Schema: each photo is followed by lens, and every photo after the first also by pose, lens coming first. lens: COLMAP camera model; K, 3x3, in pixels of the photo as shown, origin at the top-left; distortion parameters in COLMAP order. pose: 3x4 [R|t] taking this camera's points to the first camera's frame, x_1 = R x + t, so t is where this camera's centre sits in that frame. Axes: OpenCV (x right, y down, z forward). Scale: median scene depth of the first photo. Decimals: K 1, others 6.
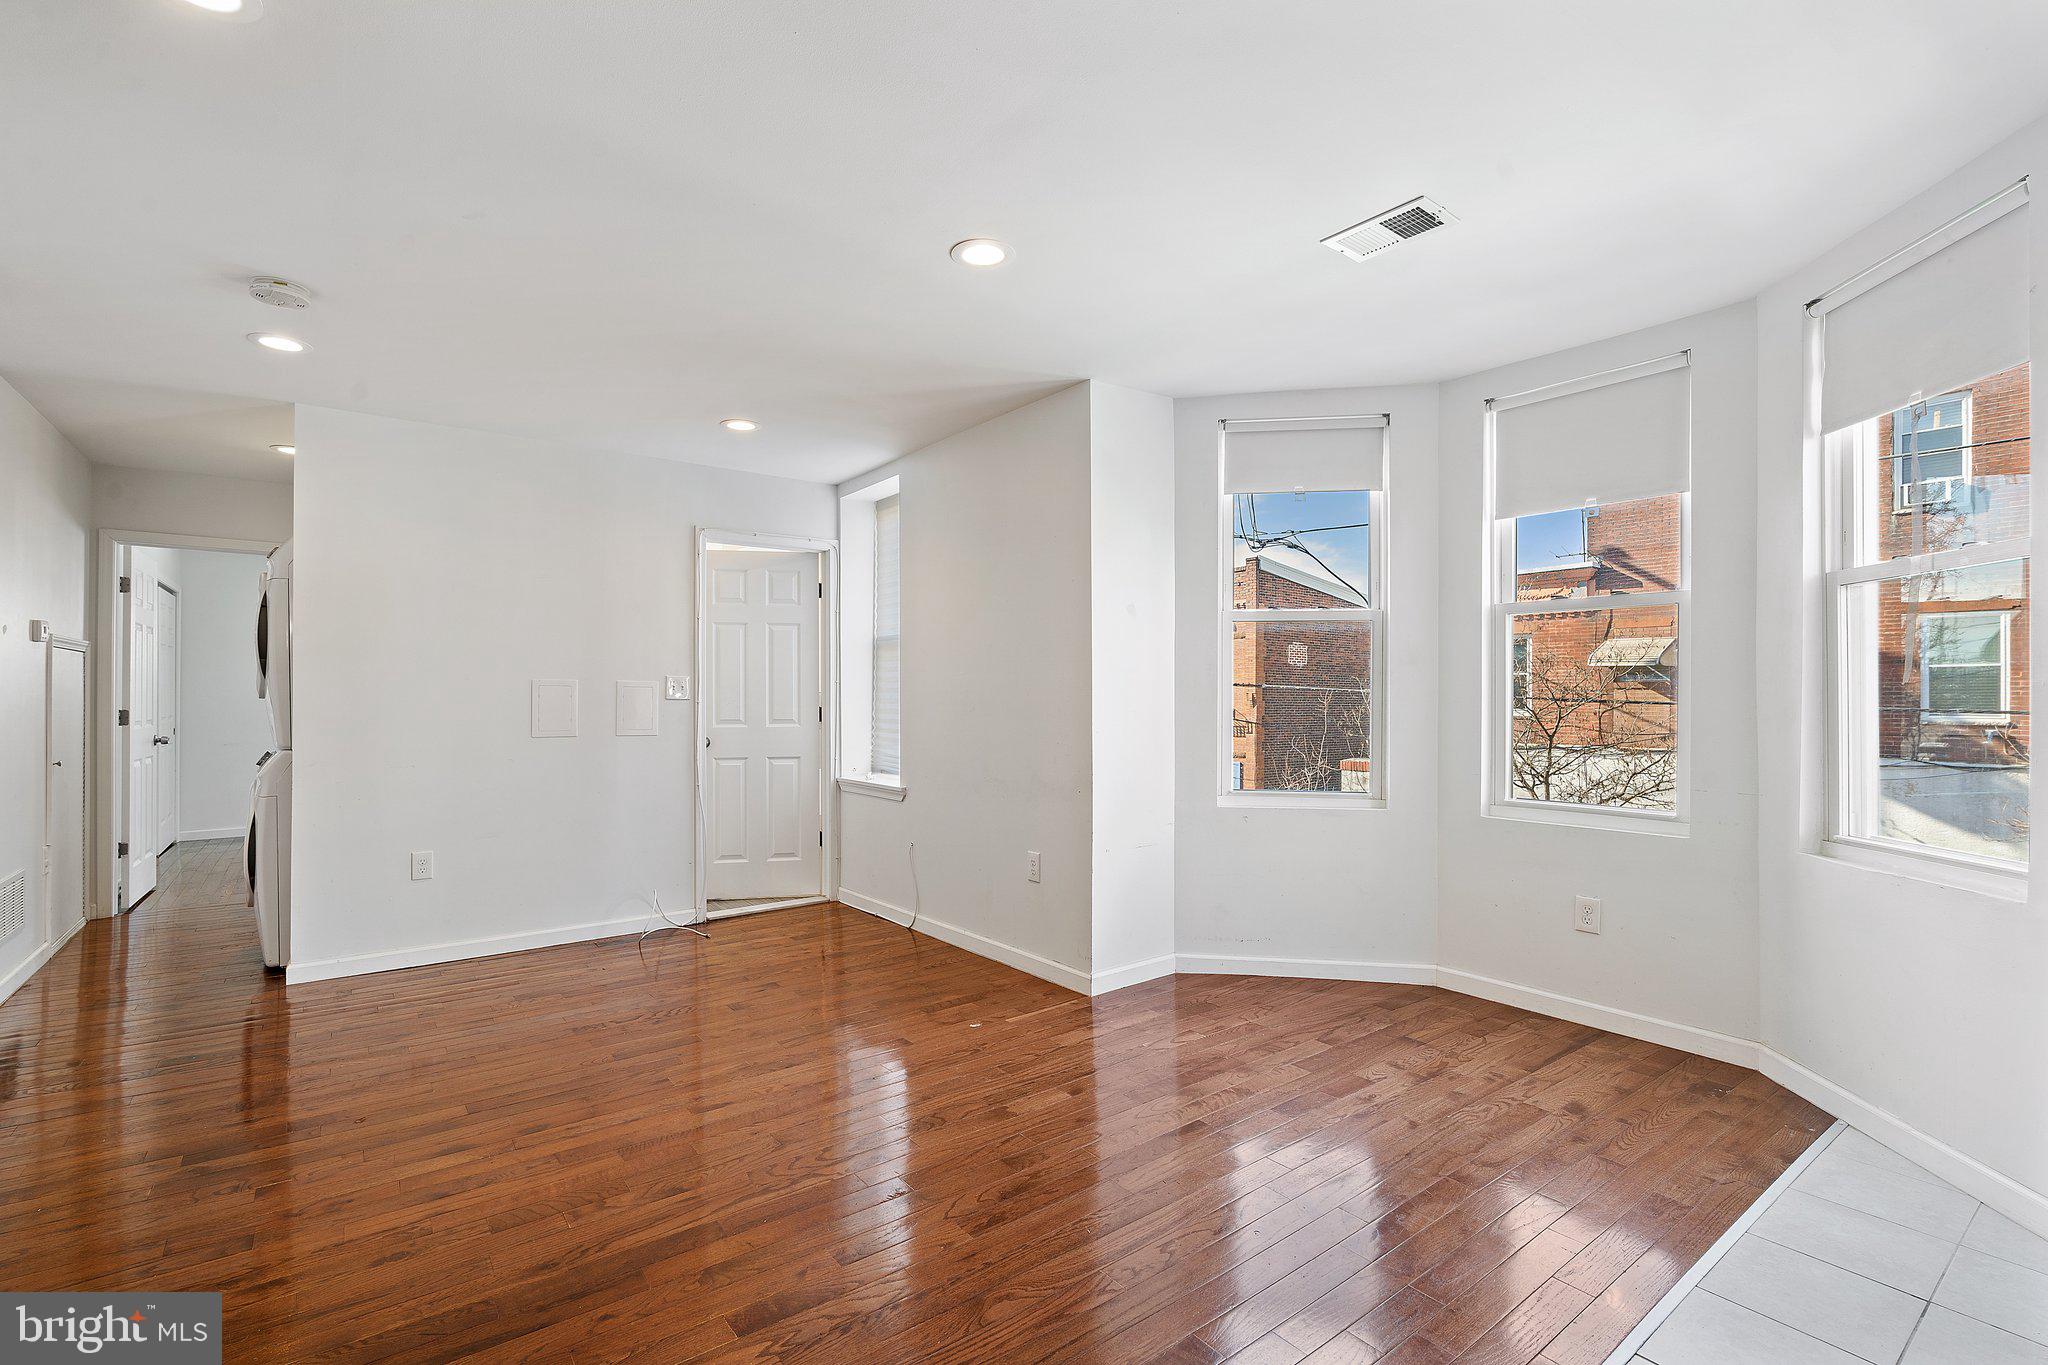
lens RADIAL K [[929.5, 0, 1021.0], [0, 929.5, 692.8], [0, 0, 1]] dist [-0.008579, 0.002490]
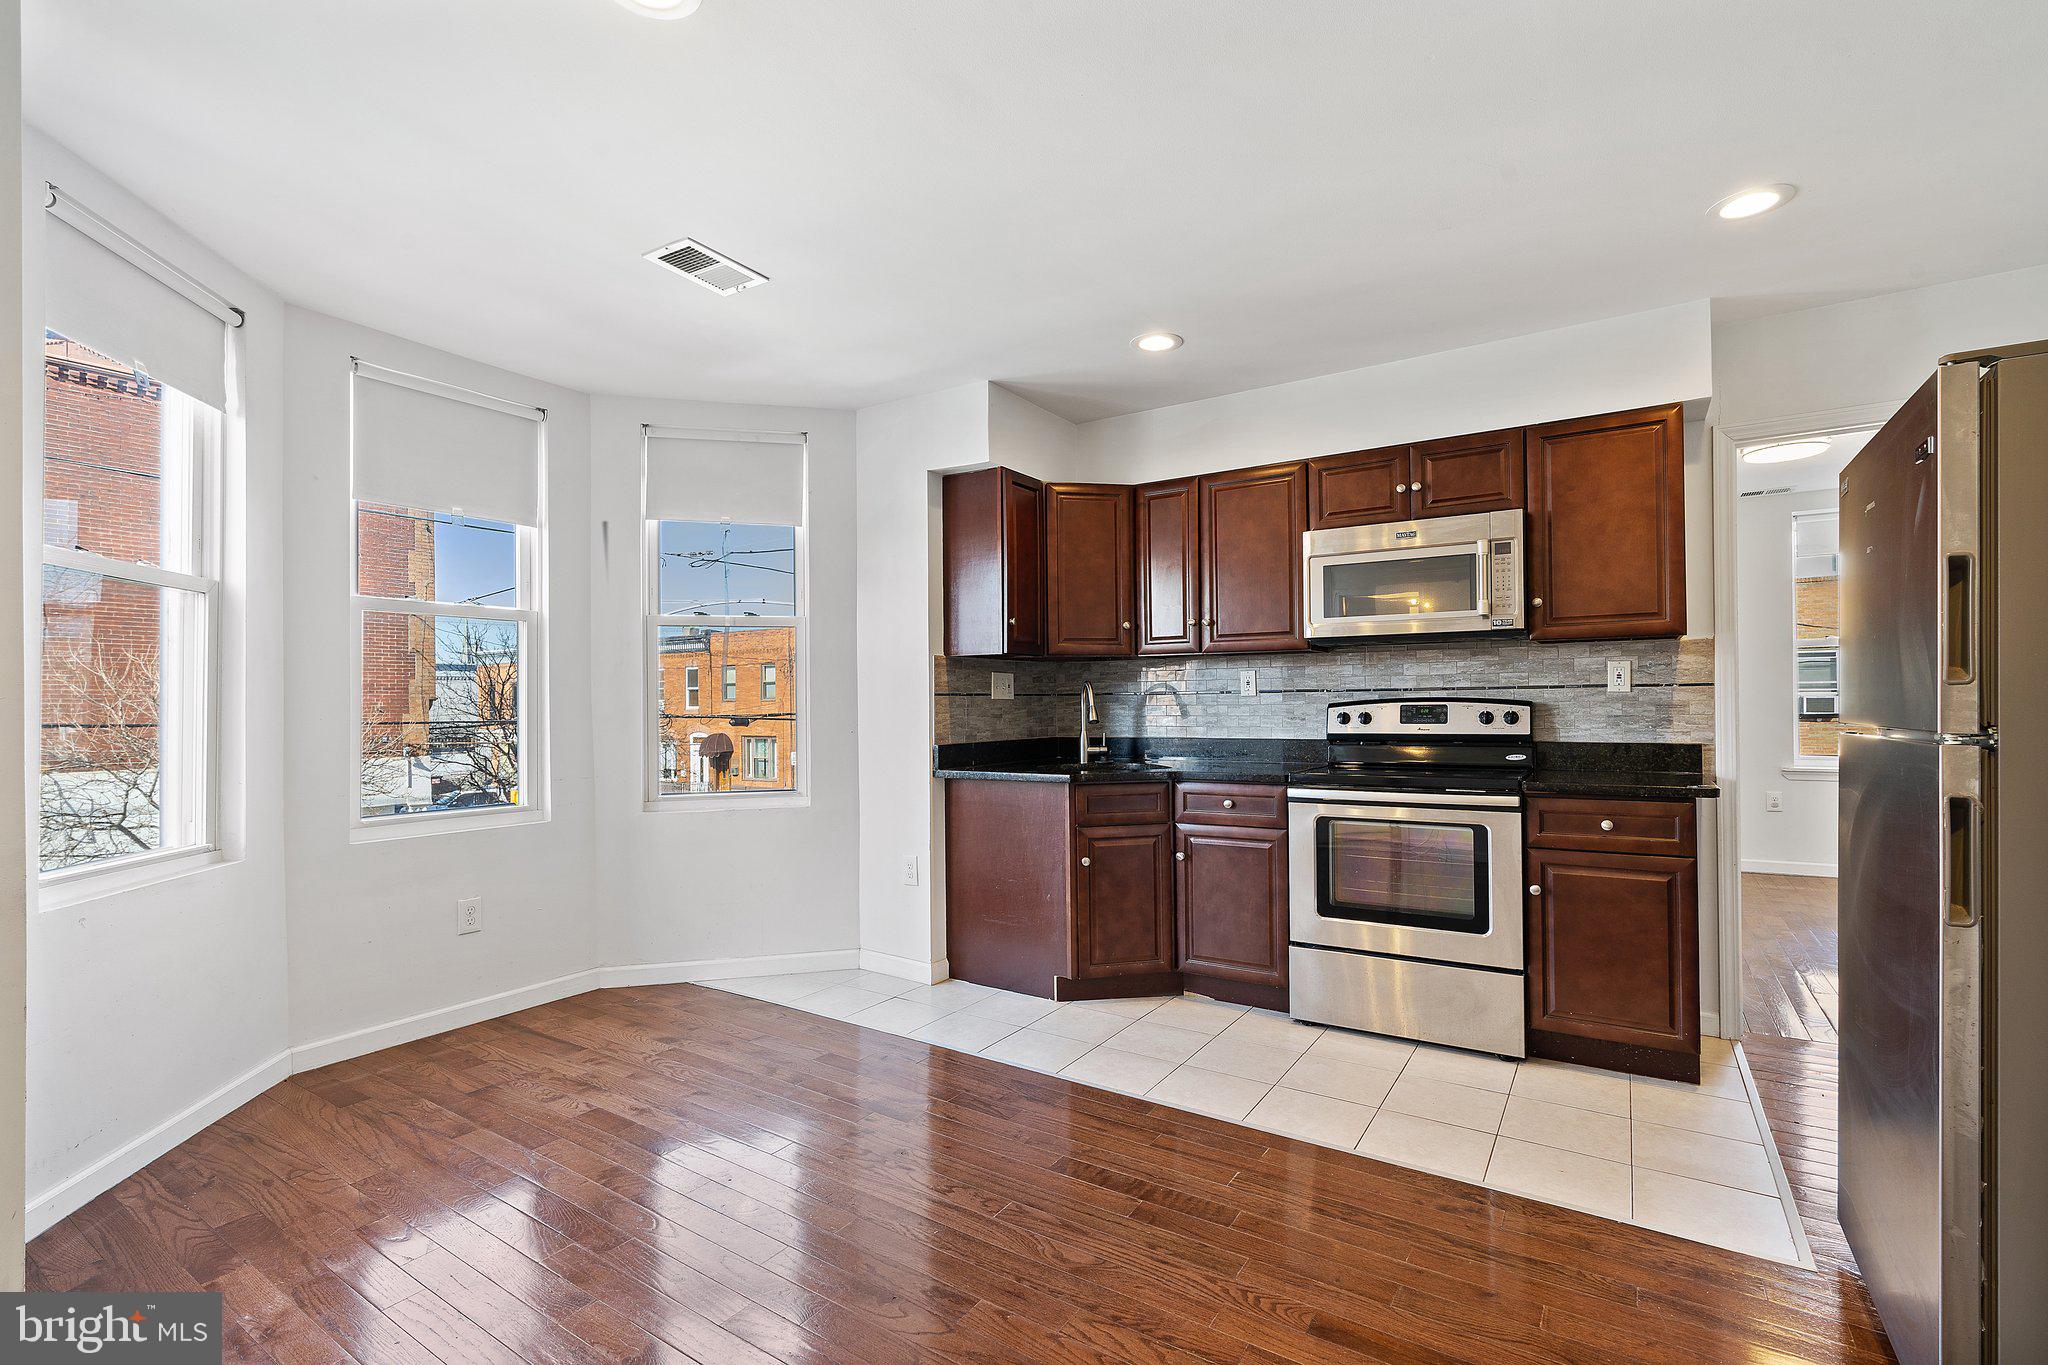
lens RADIAL K [[929.5, 0, 1021.5], [0, 929.5, 696.7], [0, 0, 1]] dist [-0.008579, 0.002490]
pose [[-0.344219, 0.007907, 0.938856, -0.630750], [0.004043, 0.999968, -0.006939, 0.009205], [-0.938881, 0.001407, -0.344240, 0.881798]]
